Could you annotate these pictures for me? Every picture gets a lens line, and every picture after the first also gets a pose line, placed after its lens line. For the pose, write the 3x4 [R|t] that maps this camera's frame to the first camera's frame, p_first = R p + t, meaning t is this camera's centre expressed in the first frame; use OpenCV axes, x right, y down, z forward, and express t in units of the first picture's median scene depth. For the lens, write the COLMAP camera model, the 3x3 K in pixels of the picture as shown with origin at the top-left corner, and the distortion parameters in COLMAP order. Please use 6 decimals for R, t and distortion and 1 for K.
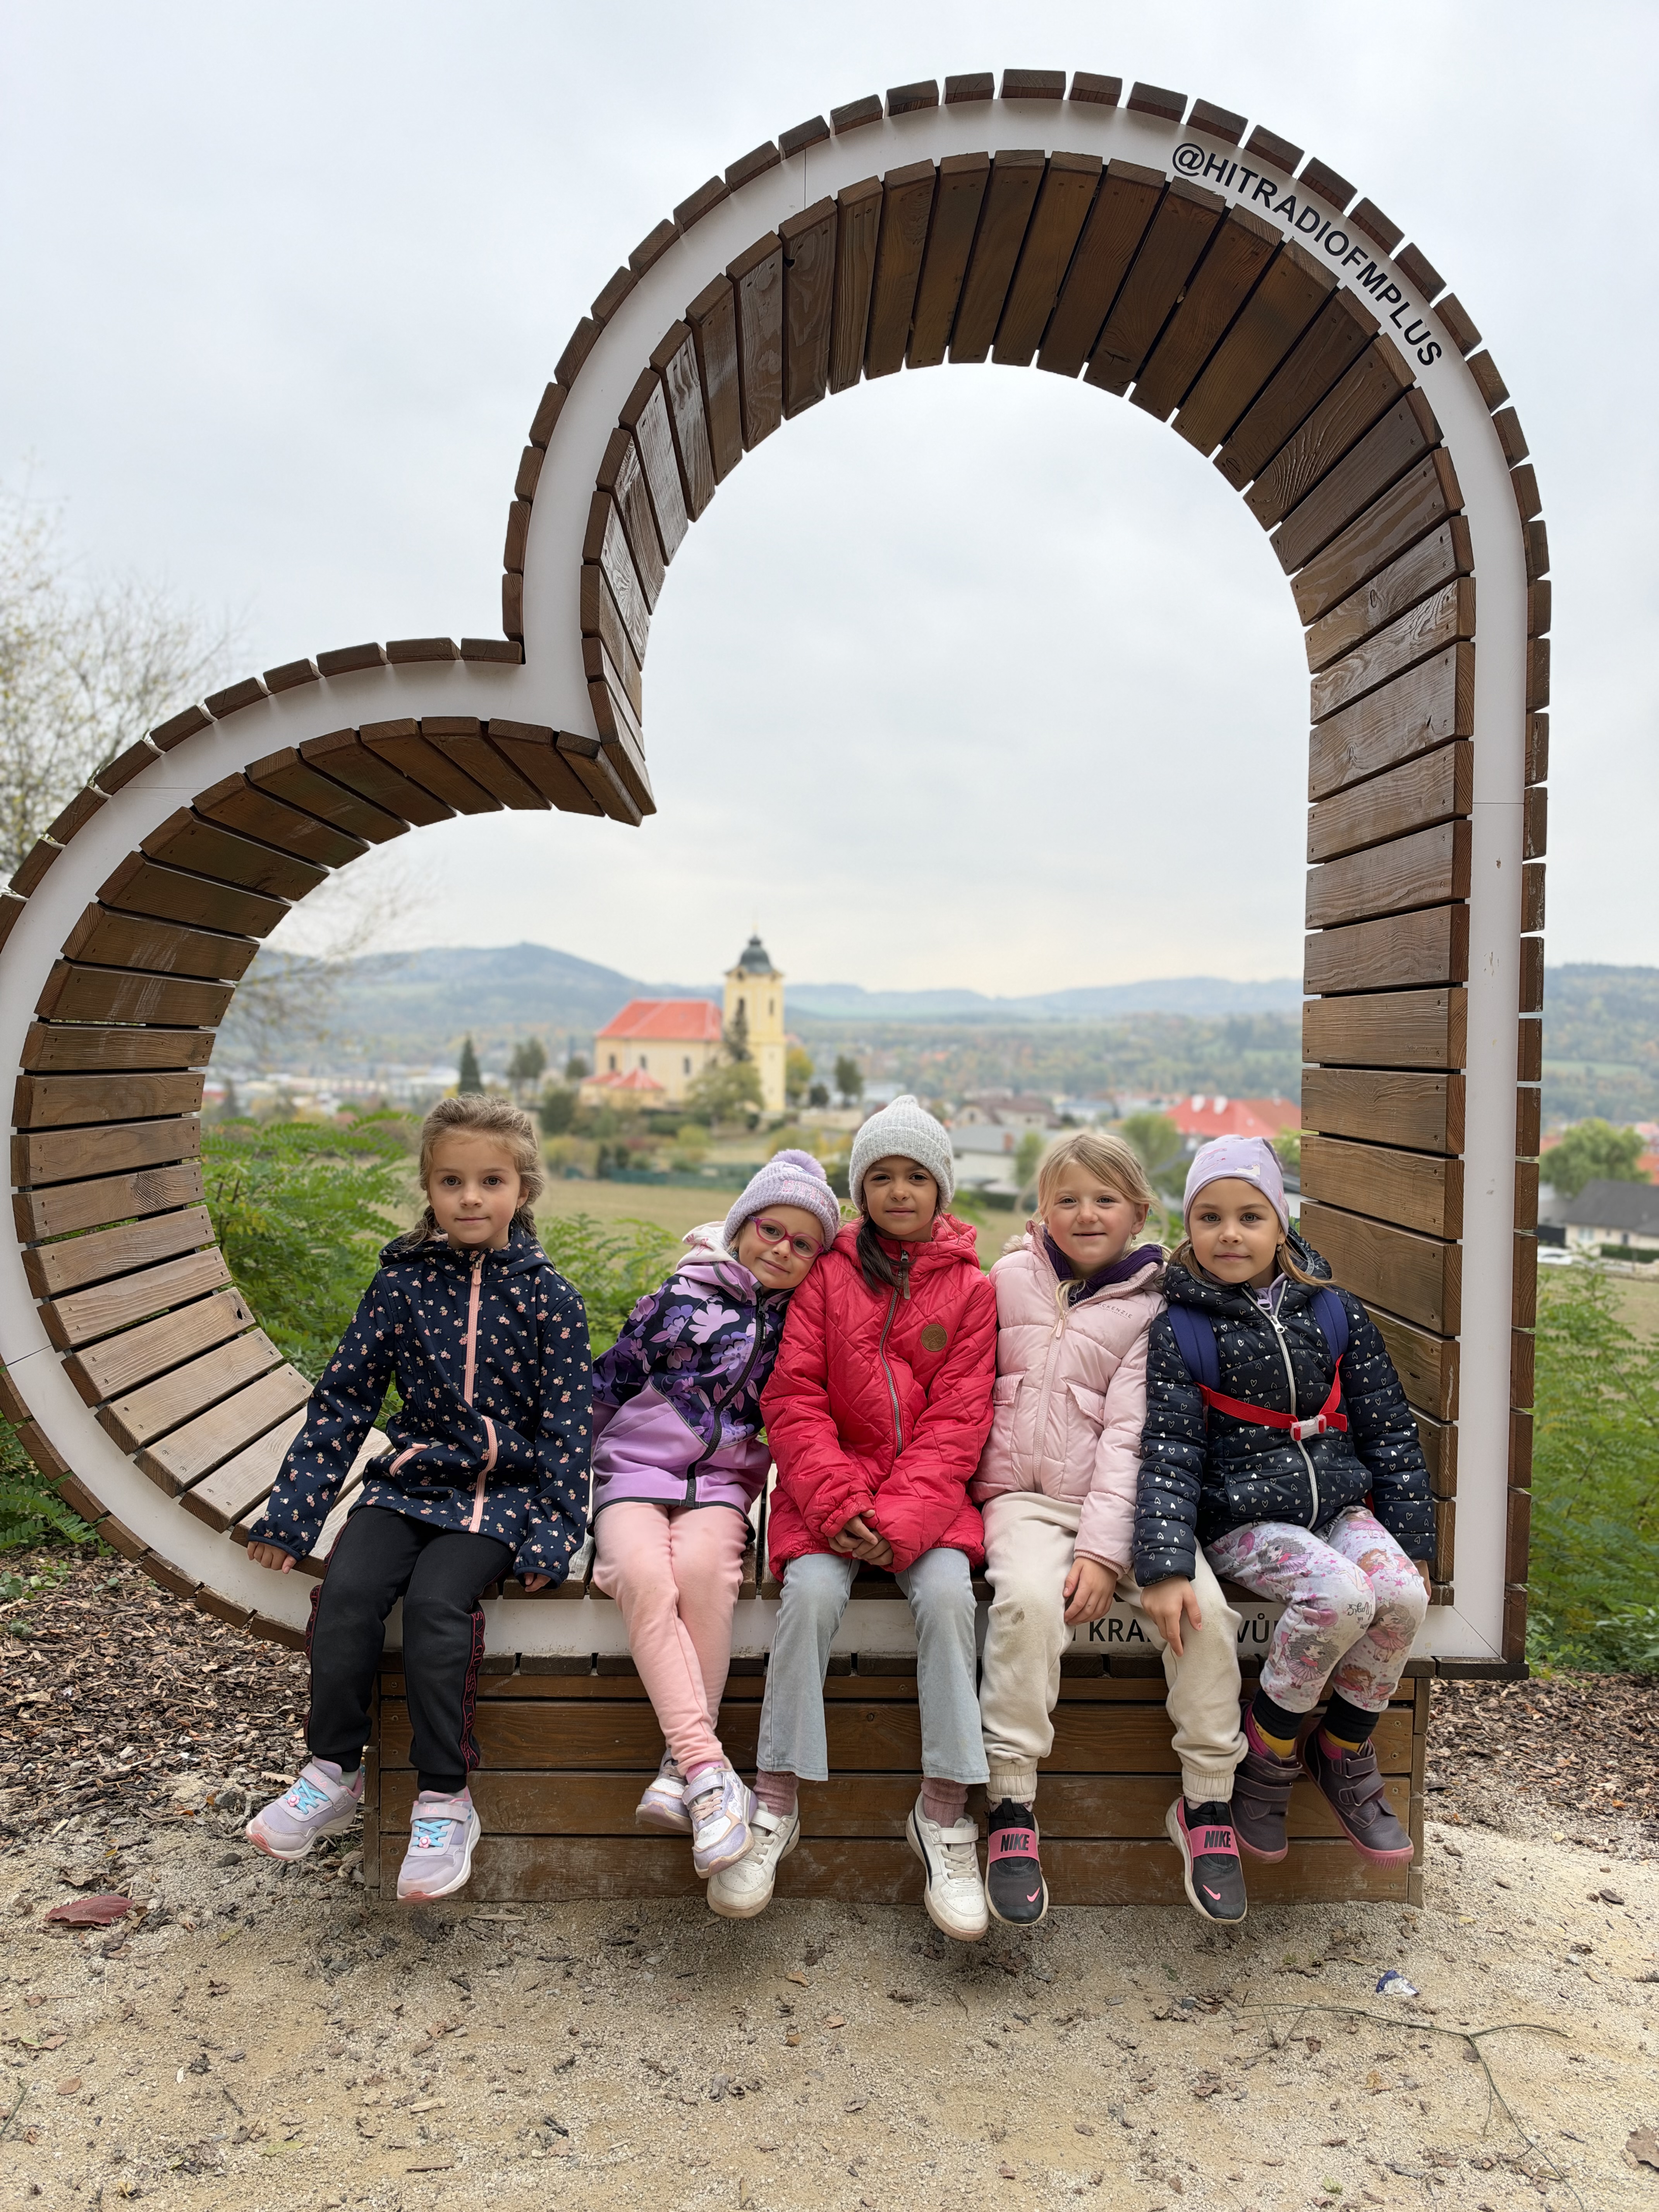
lens RADIAL K [[1593.1, 0, 819.1], [0, 1593.1, 1103.0], [0, 0, 1]] dist [-0.005297, -0.007129]
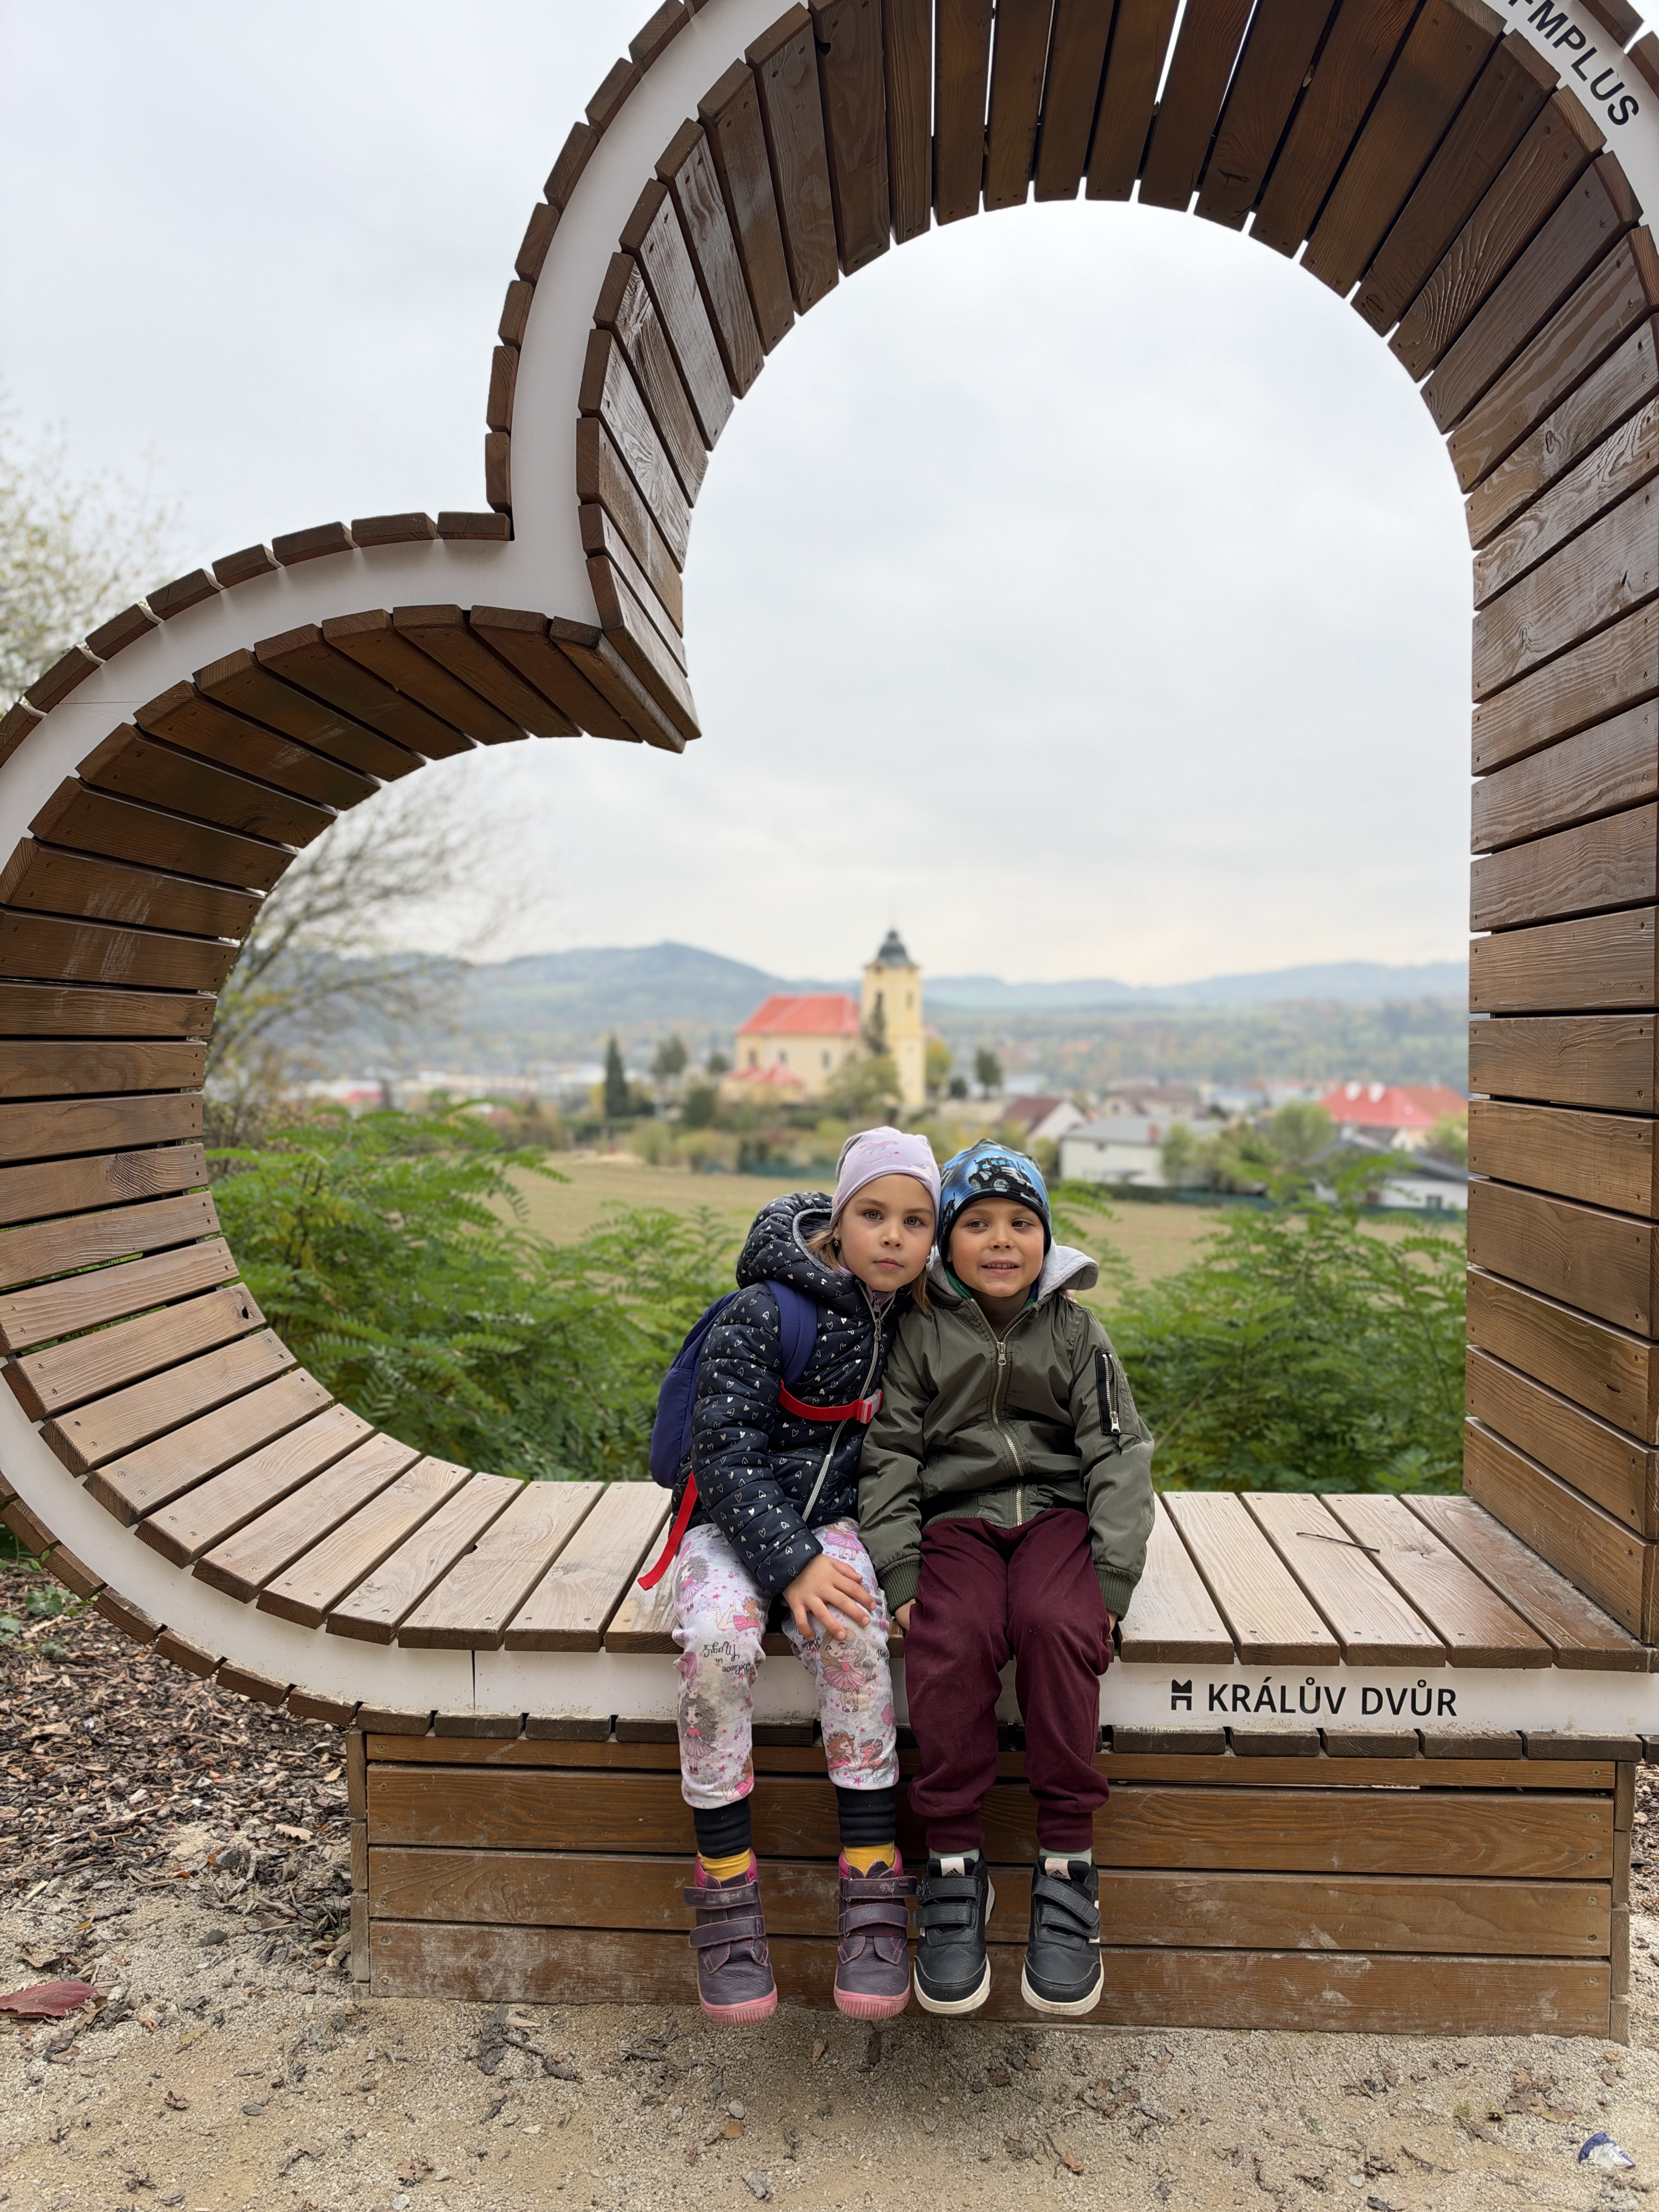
lens RADIAL K [[1596.0, 0, 838.5], [0, 1596.0, 1108.7], [0, 0, 1]] dist [-0.010975, 0.000639]
pose [[0.996996, -0.010632, -0.076721, 0.042109], [0.011220, 0.999911, 0.007241, 0.017557], [0.076637, -0.008080, 0.997026, 0.153855]]
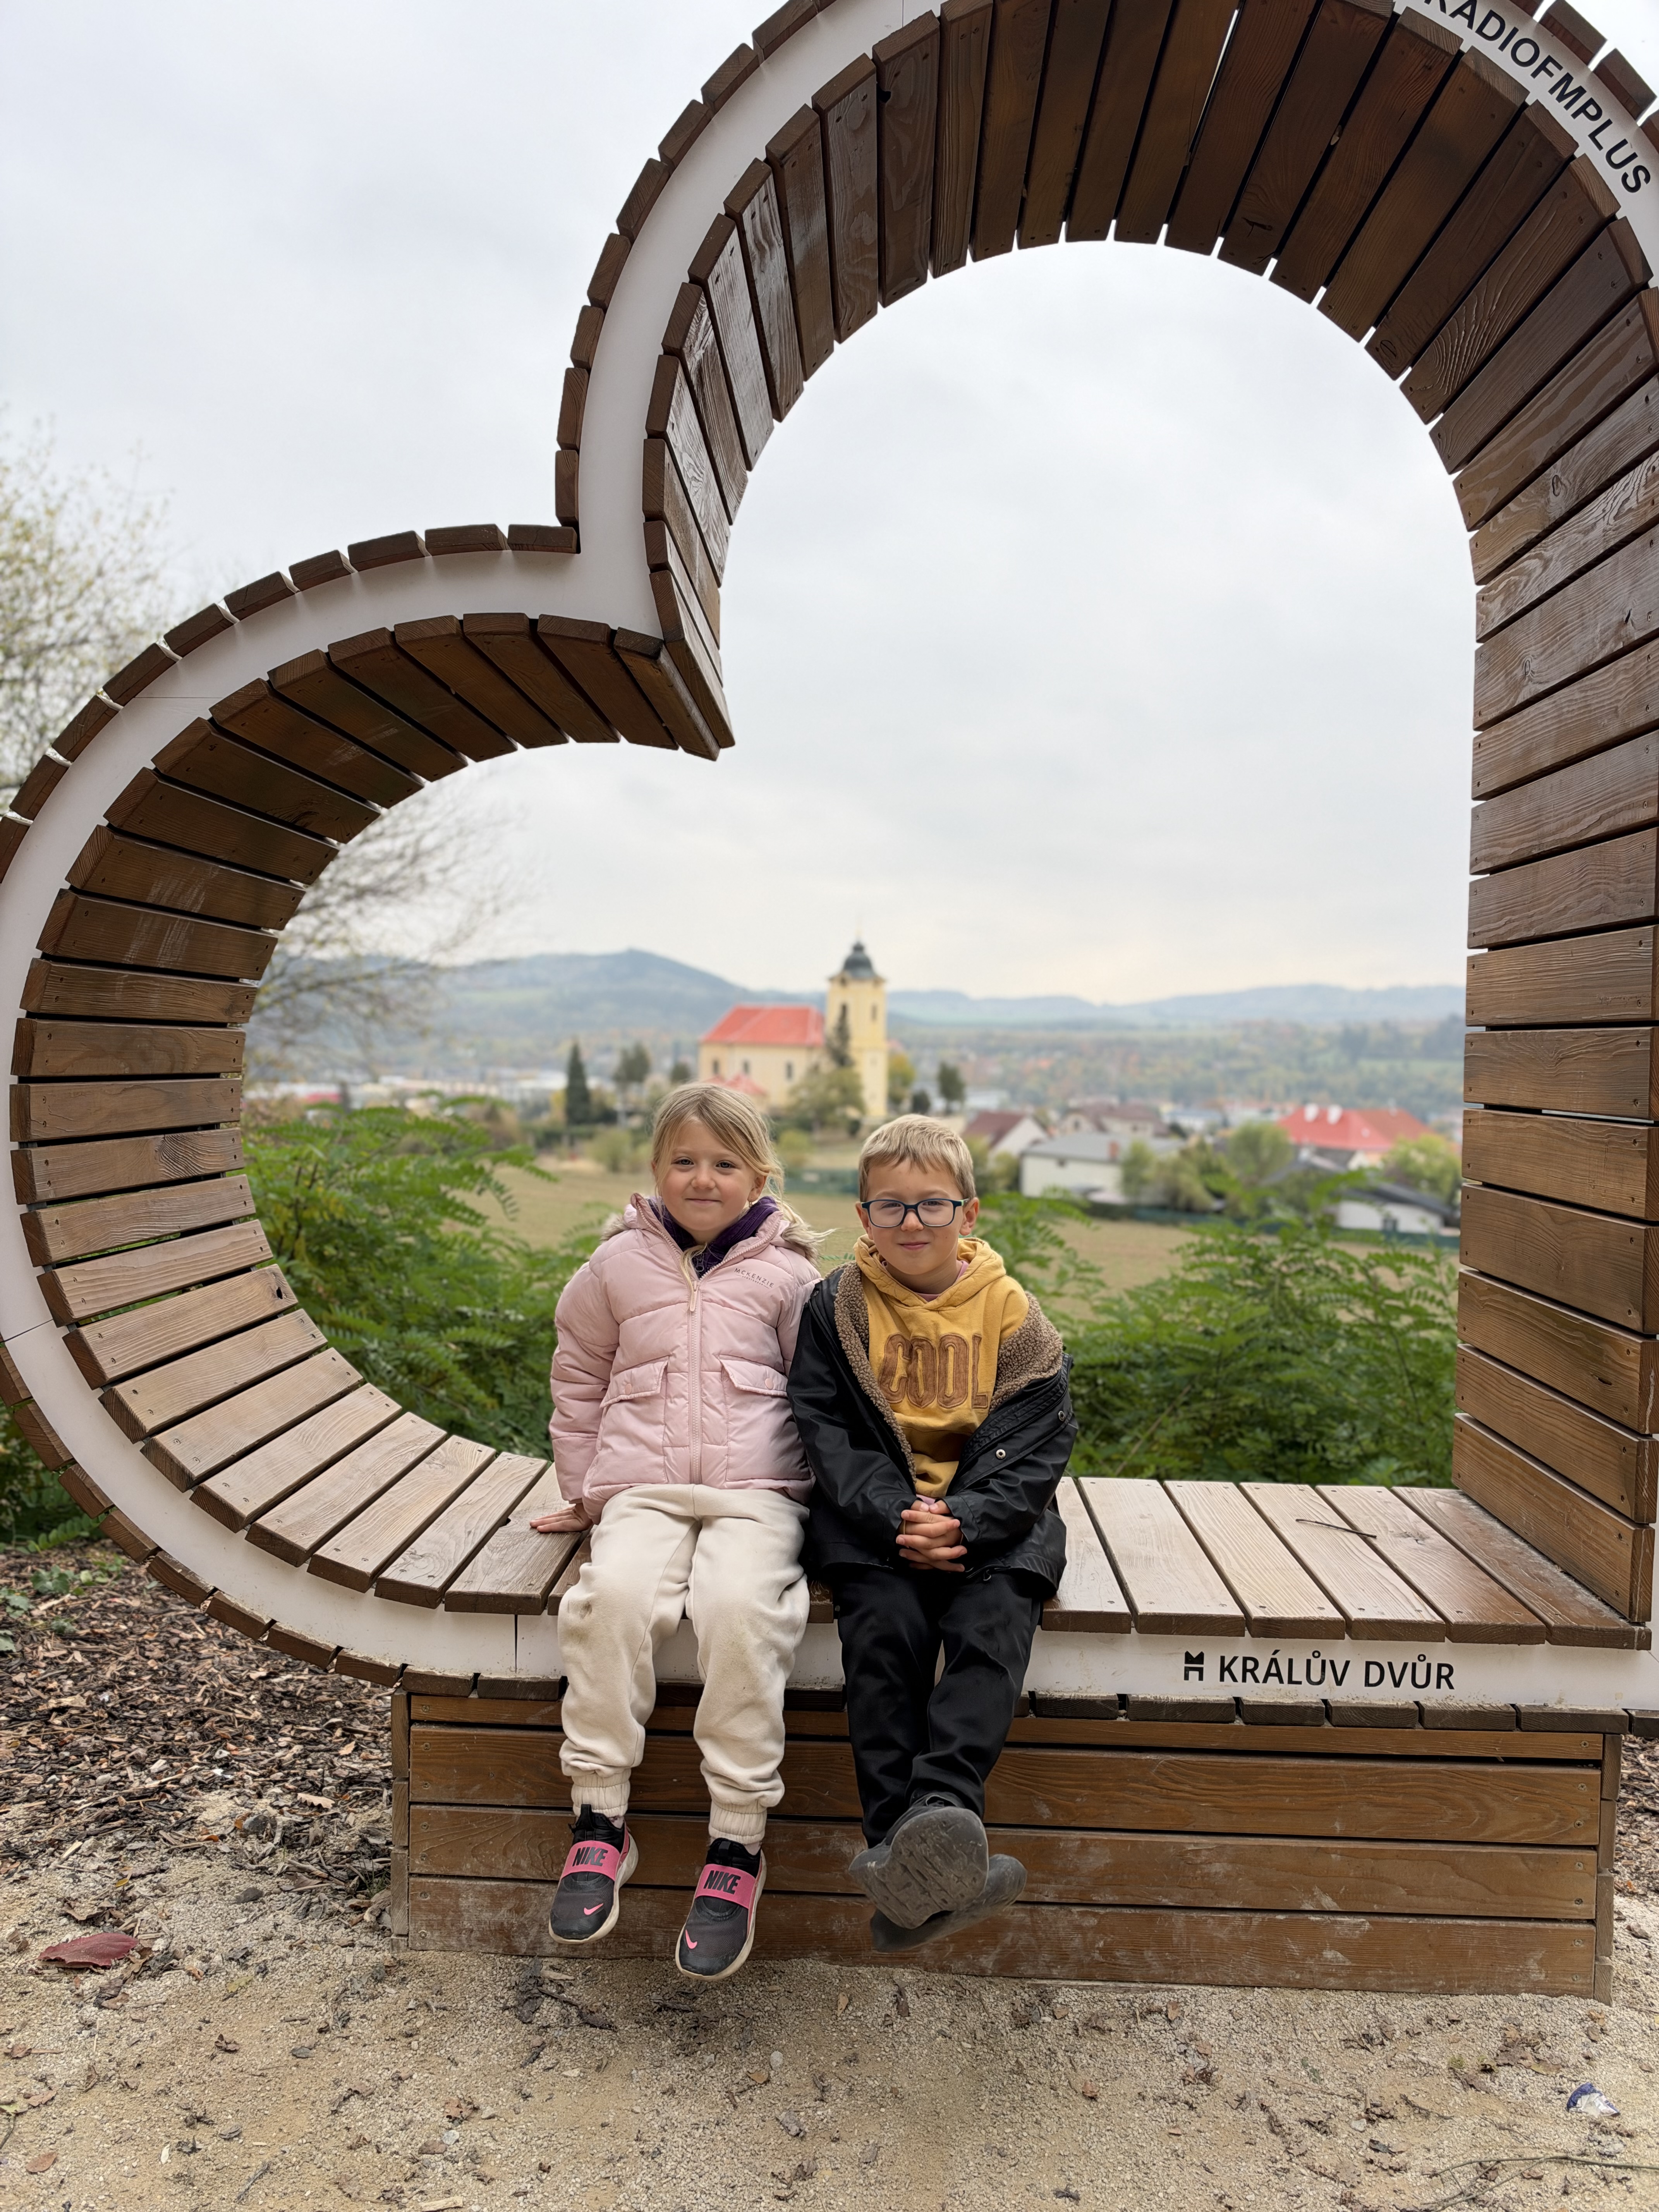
lens RADIAL K [[1595.6, 0, 830.9], [0, 1595.6, 1107.4], [0, 0, 1]] dist [-0.008506, -0.001425]
pose [[0.998332, 0.008321, -0.057138, 0.005779], [-0.008395, 0.999964, -0.001052, 0.026984], [0.057127, 0.001530, 0.998366, 0.114191]]
